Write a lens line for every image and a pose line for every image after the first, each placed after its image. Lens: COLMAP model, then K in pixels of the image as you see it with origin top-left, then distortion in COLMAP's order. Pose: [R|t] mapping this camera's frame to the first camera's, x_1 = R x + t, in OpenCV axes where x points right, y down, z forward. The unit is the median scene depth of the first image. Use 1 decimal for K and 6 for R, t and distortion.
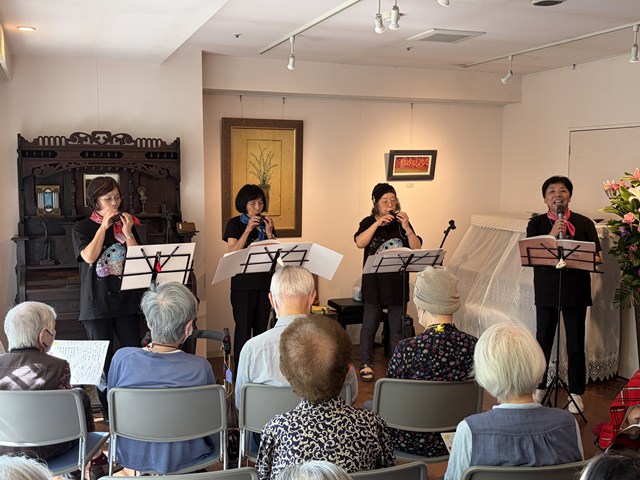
lens RADIAL K [[726.6, 0, 327.3], [0, 726.6, 260.7], [0, 0, 1]] dist [0.016334, 0.000000]
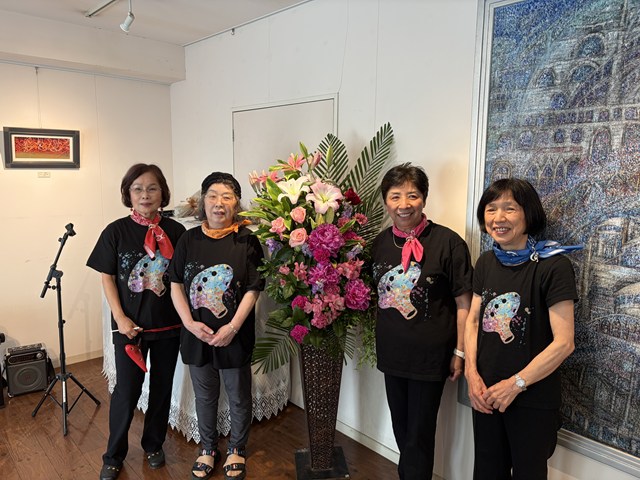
lens RADIAL K [[492.9, 0, 322.8], [0, 492.9, 248.0], [0, 0, 1]] dist [0.047715, -0.037951]
pose [[0.934571, -0.042208, 0.353265, 0.321982], [0.027816, 0.998567, 0.045718, -0.064181], [-0.354688, -0.032901, 0.934406, 0.614234]]
